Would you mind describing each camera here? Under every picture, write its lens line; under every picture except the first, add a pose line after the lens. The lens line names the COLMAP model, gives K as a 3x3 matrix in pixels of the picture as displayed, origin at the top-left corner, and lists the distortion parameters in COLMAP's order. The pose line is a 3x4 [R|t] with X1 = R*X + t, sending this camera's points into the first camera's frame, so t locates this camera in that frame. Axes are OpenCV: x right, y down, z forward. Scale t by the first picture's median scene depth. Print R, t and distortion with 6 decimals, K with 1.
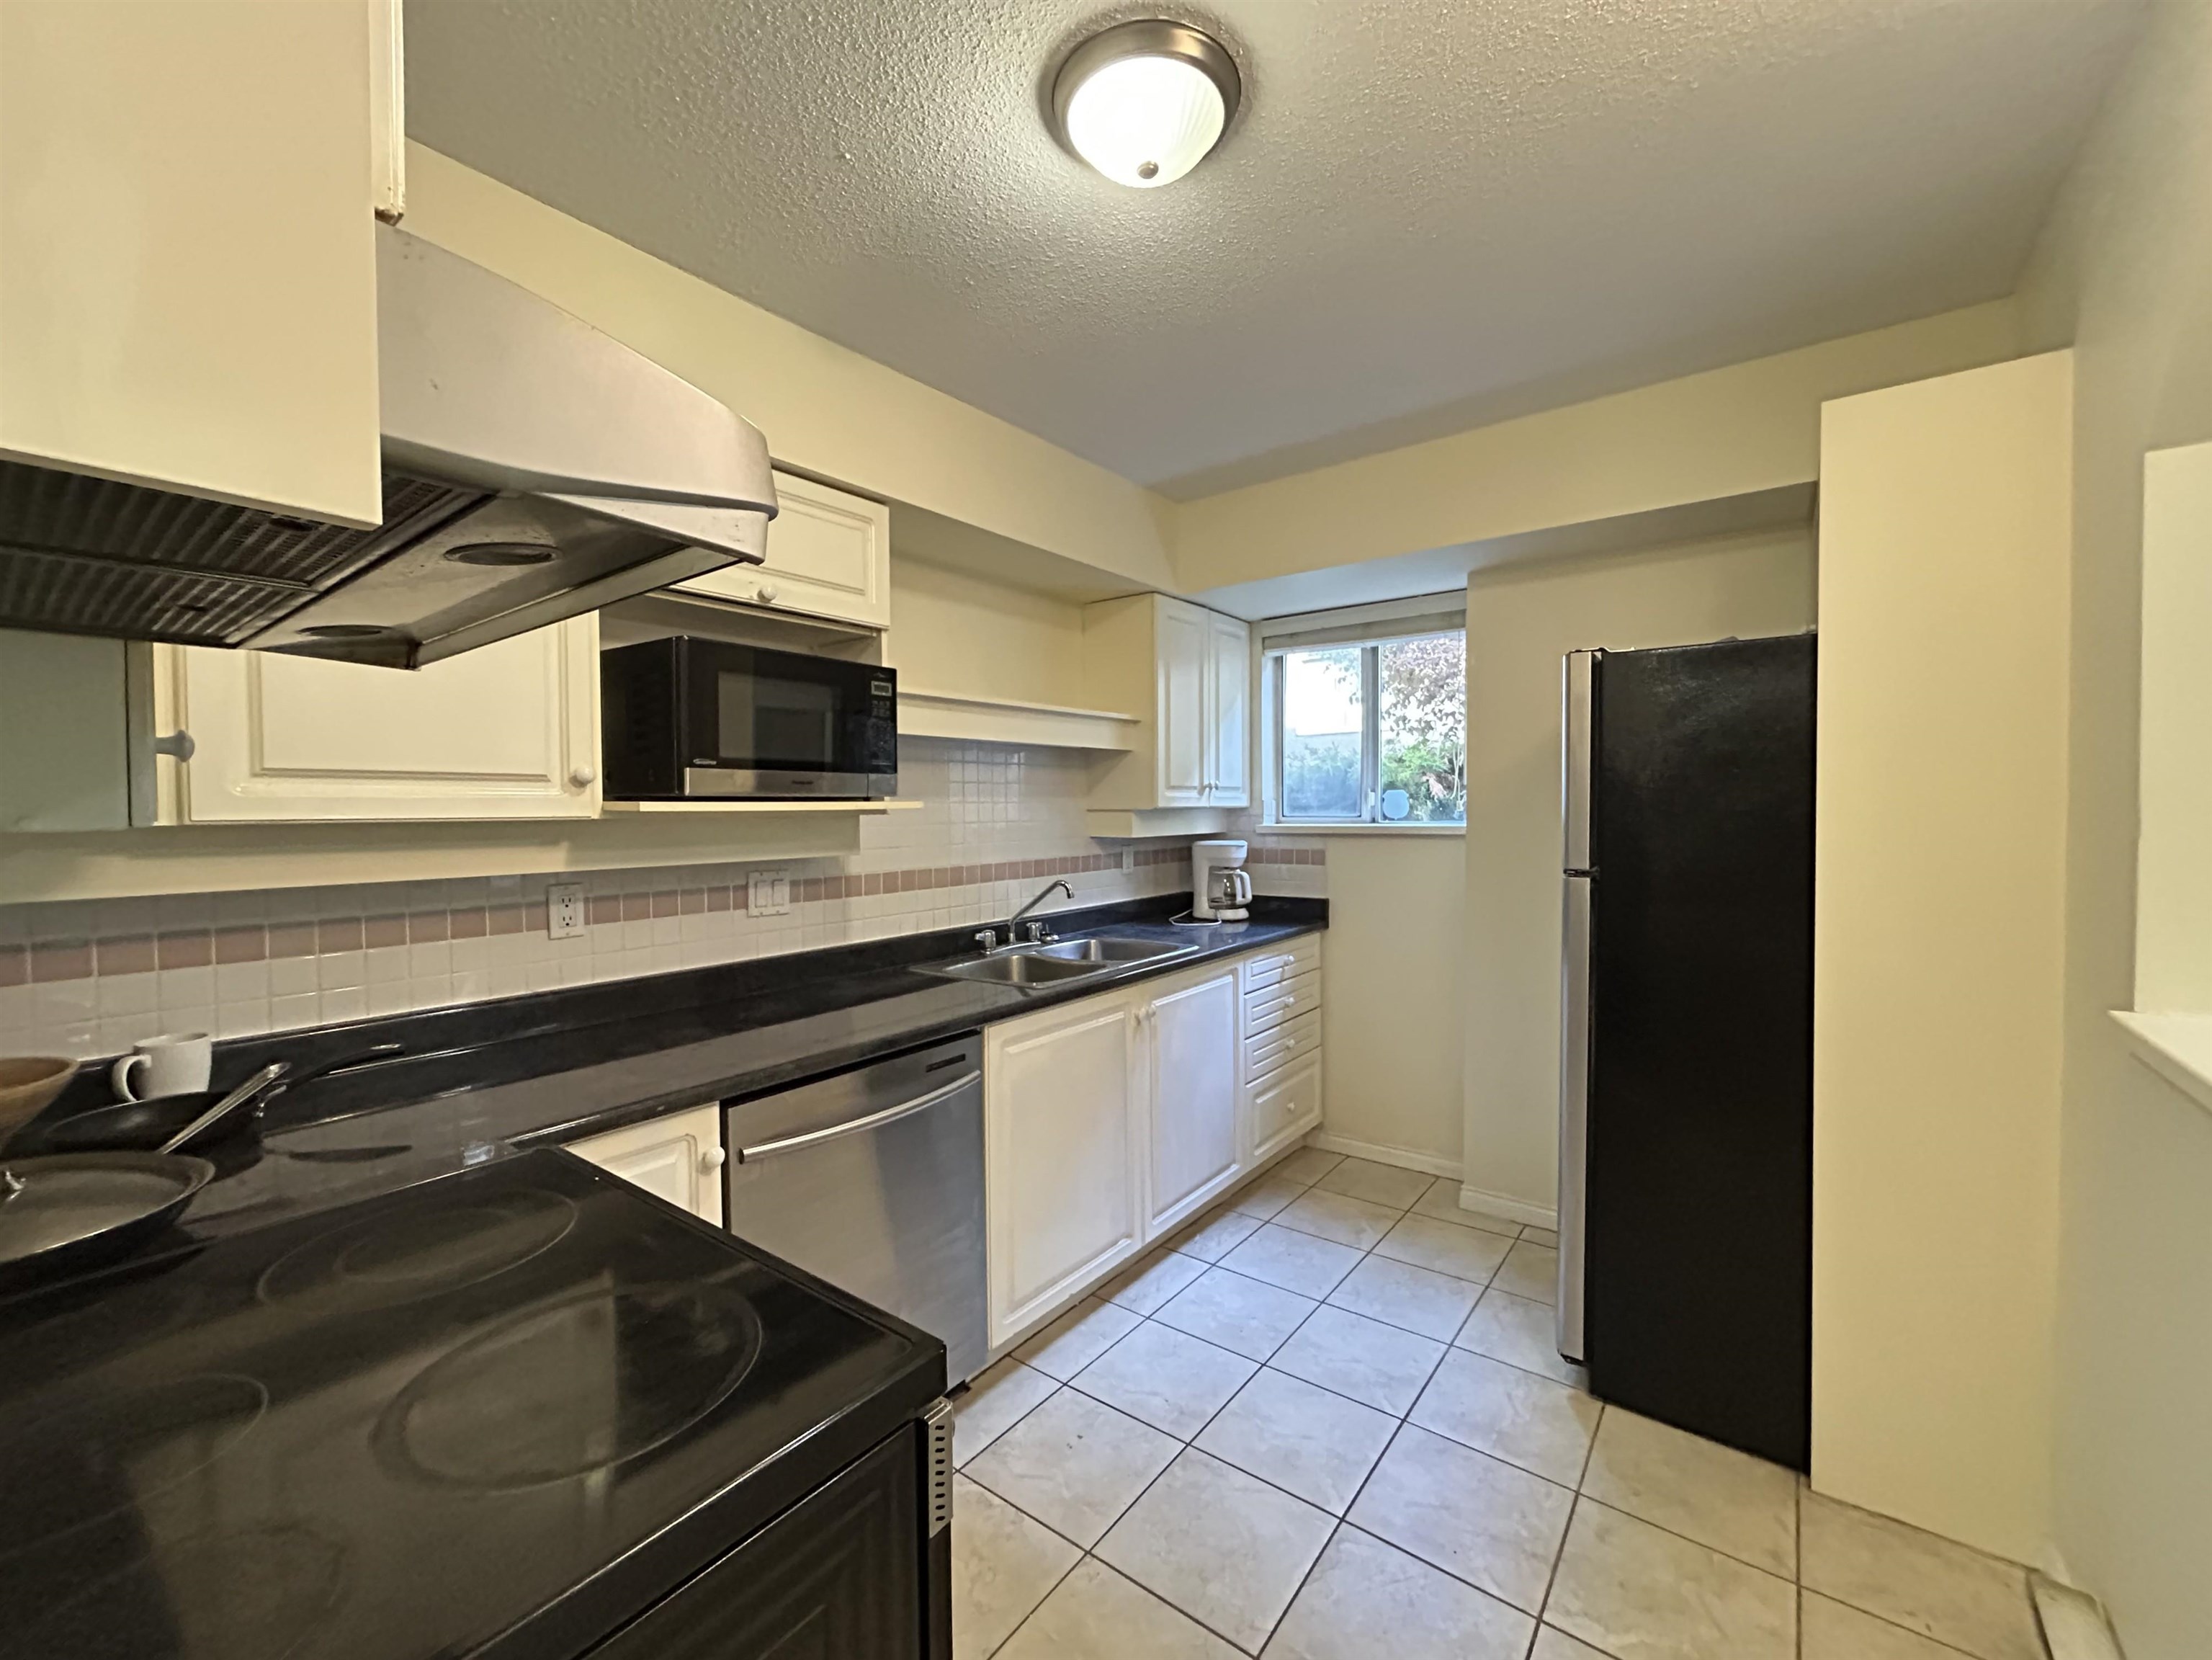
lens RADIAL K [[893.7, 0, 1107.8], [0, 893.7, 832.8], [0, 0, 1]] dist [-0.000984, -0.000012]
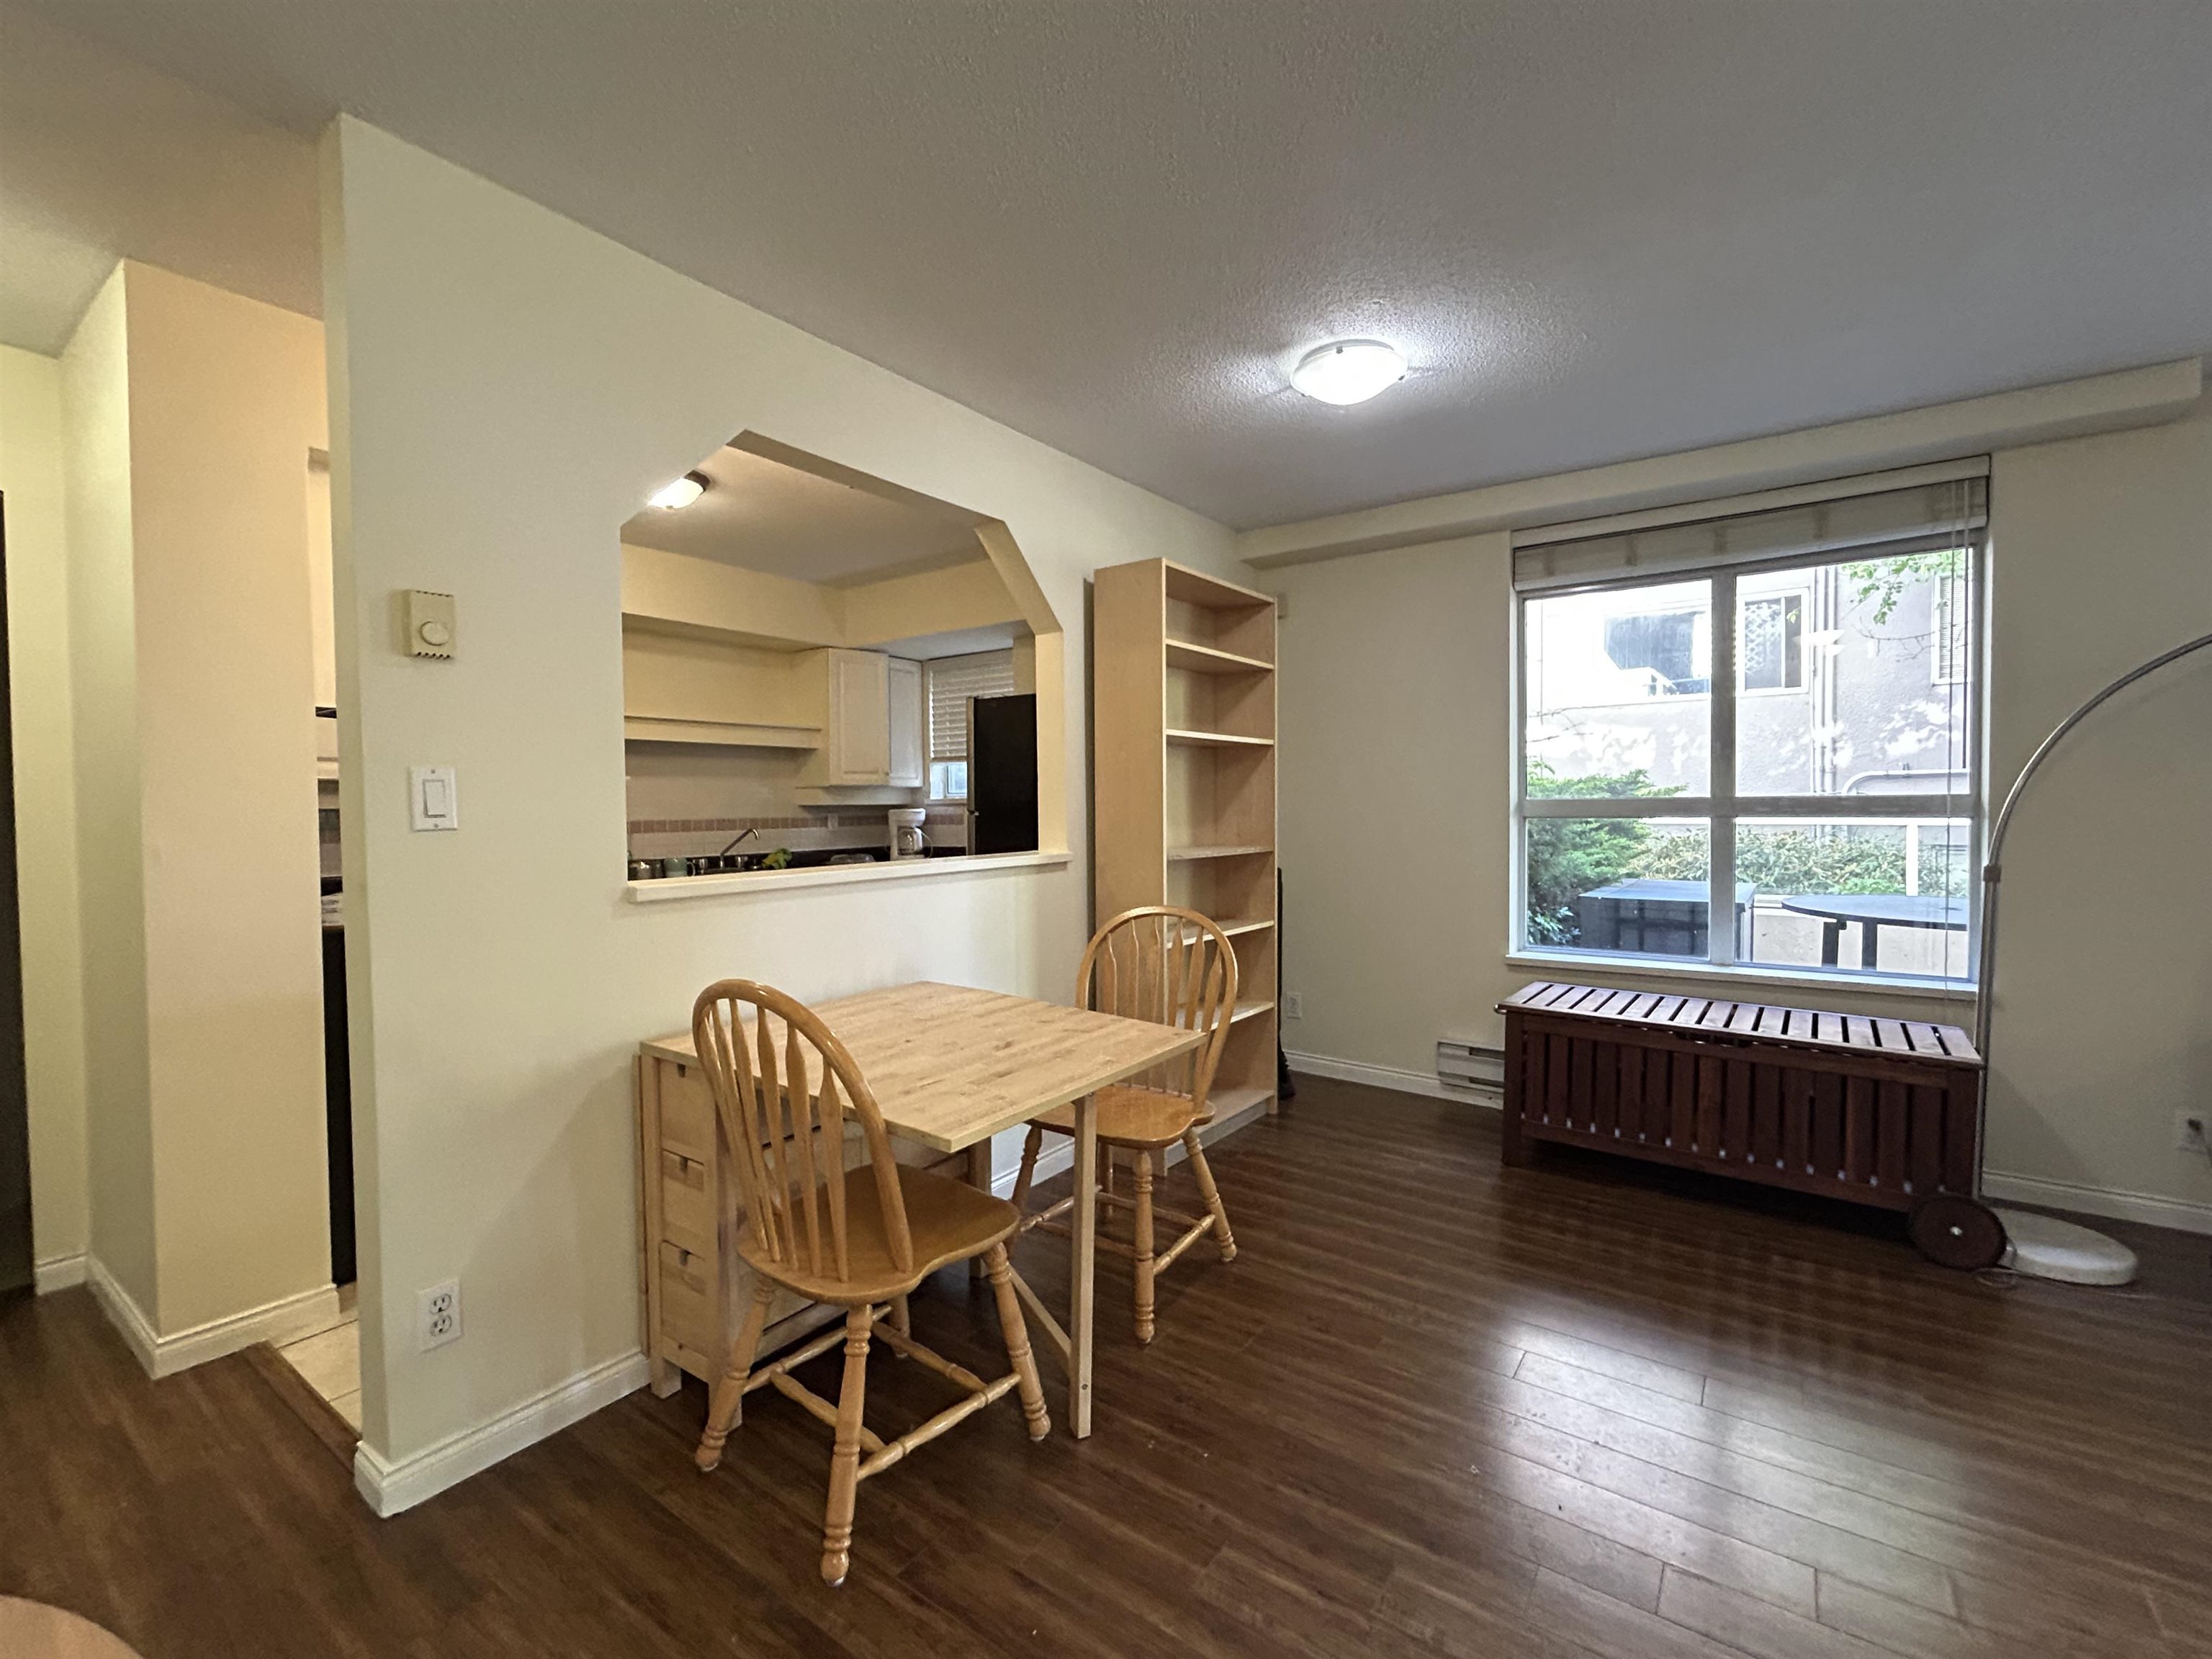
lens RADIAL K [[967.7, 0, 1107.4], [0, 967.7, 819.9], [0, 0, 1]] dist [0.002779, 0.000154]
pose [[0.999755, -0.002906, 0.021923, 0.445701], [0.003241, 0.999878, -0.015248, 0.053755], [-0.021876, 0.015315, 0.999643, -0.622370]]
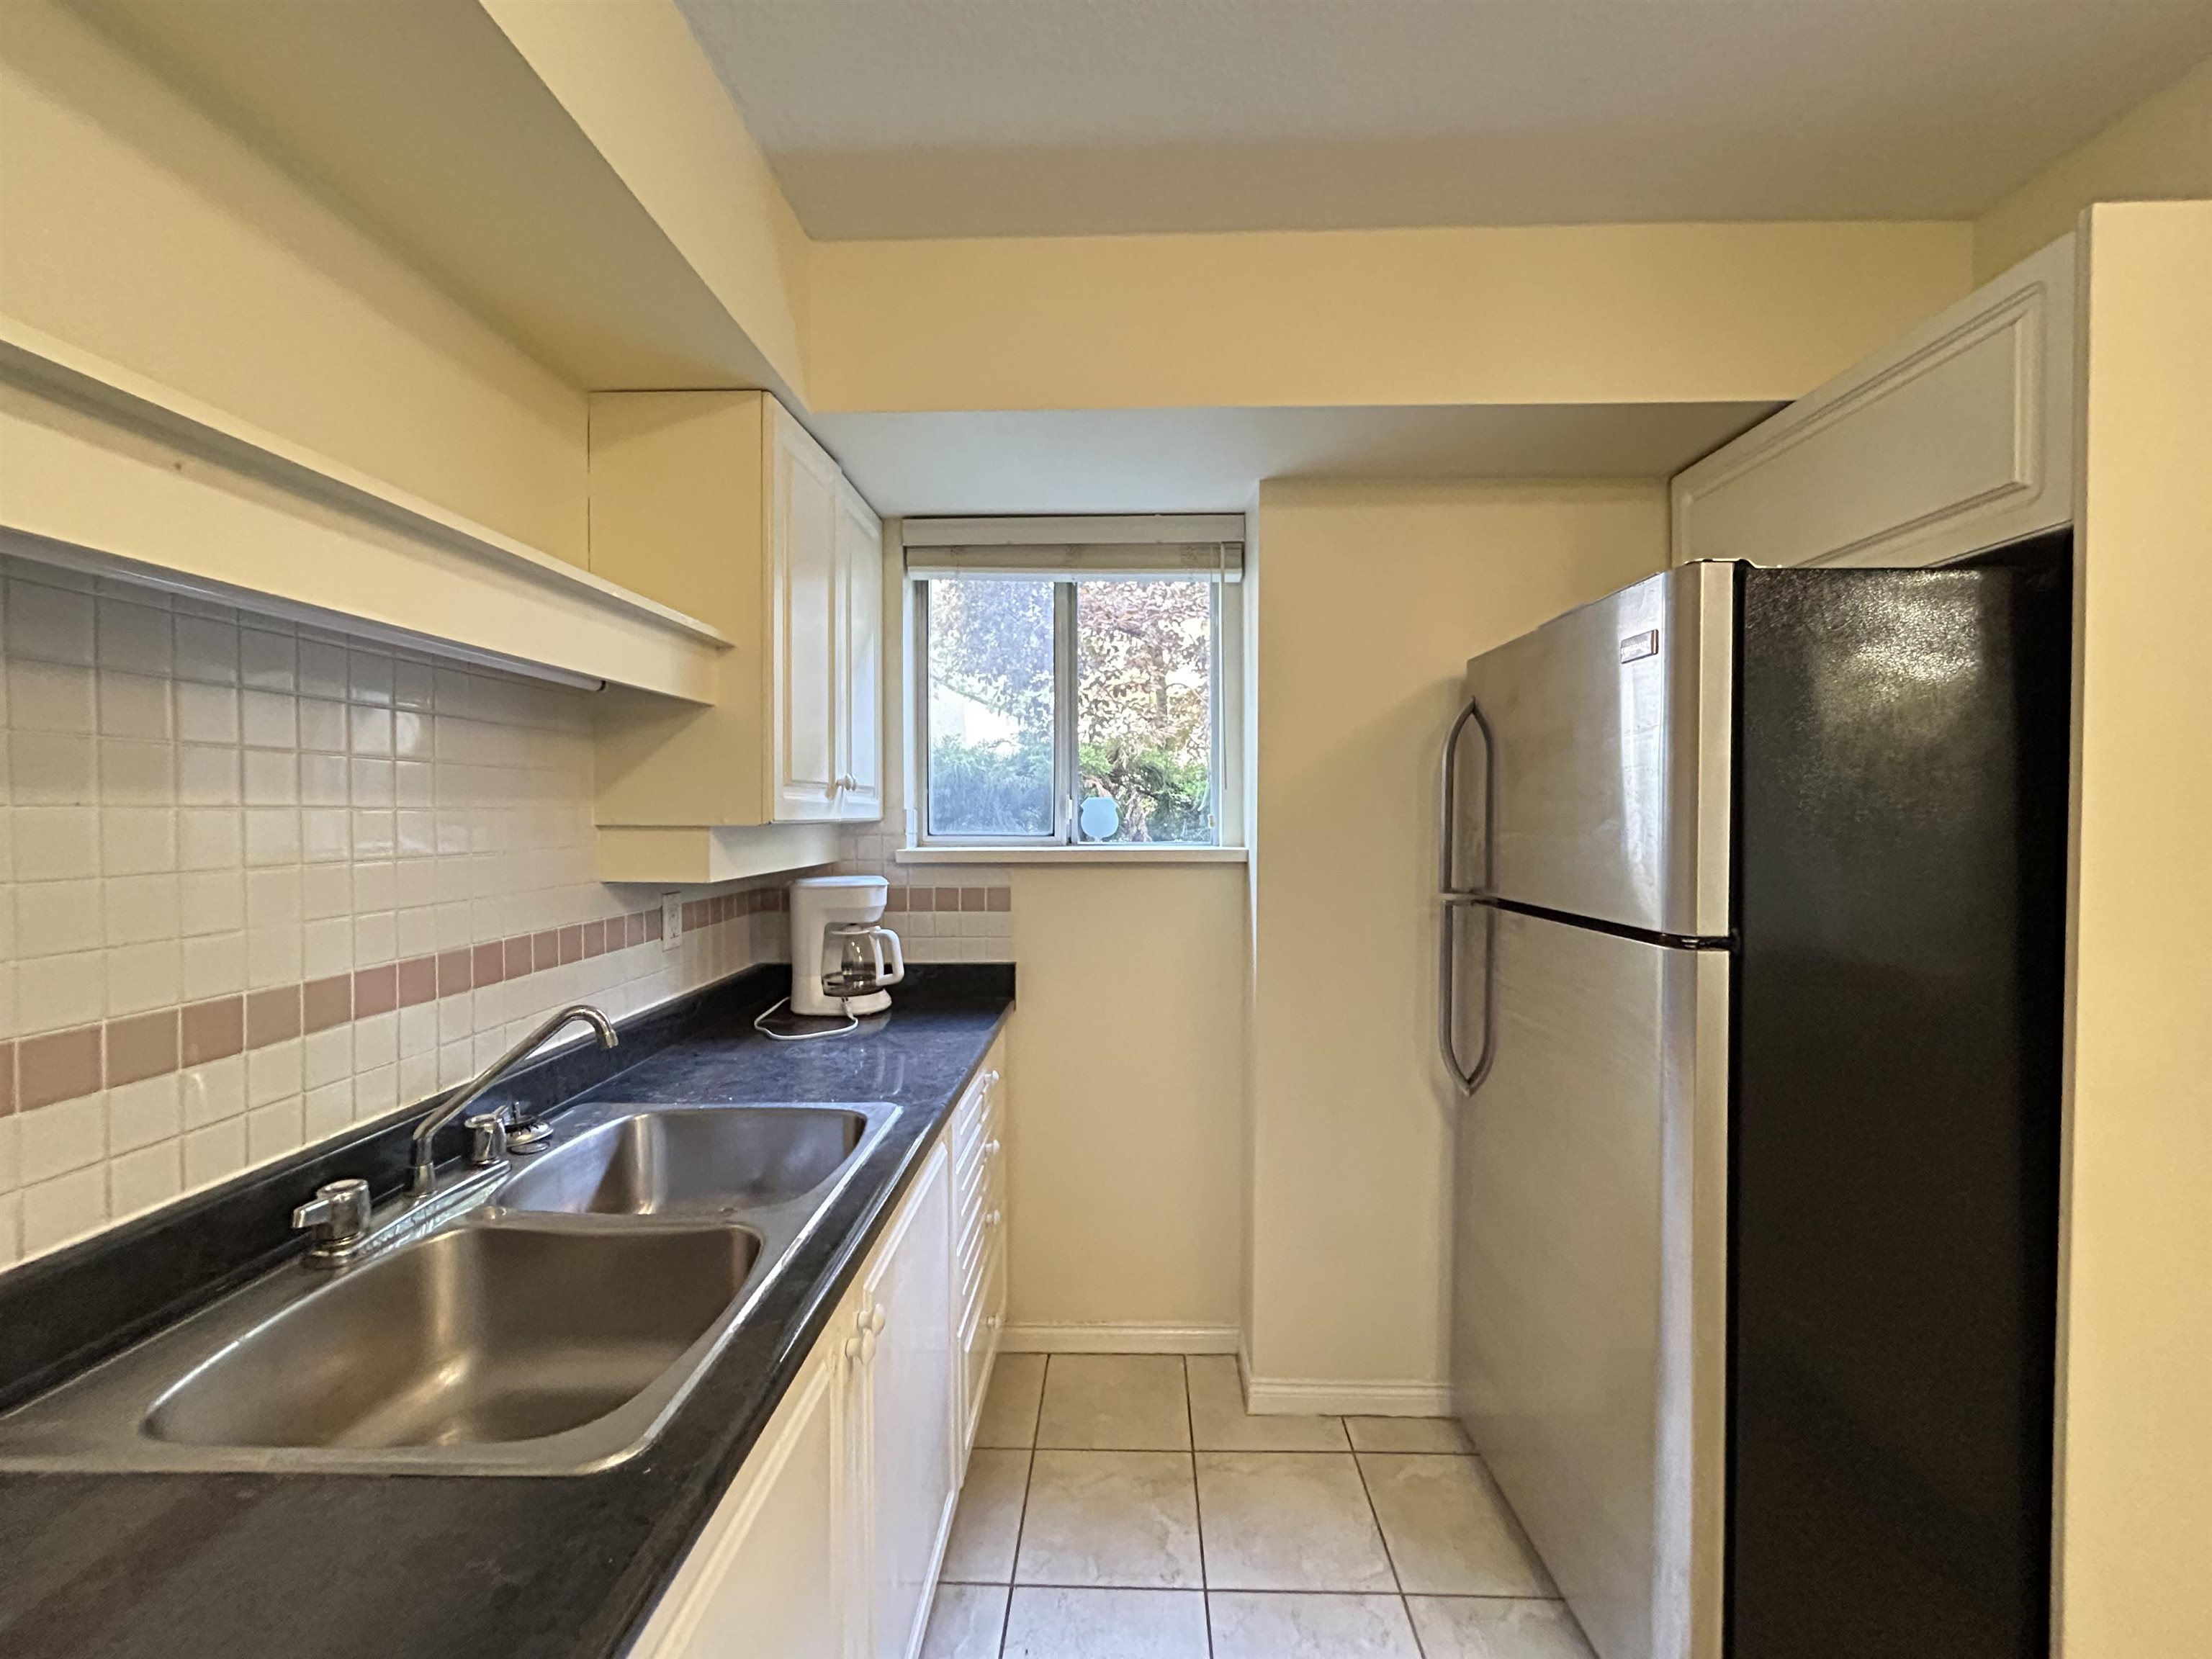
lens RADIAL K [[893.6, 0, 1102.3], [0, 893.6, 834.1], [0, 0, 1]] dist [-0.000984, -0.000012]
pose [[0.818859, -0.004840, 0.573975, -0.071522], [0.010381, 0.999926, -0.006379, -0.014566], [-0.573901, 0.011182, 0.818848, 0.432309]]
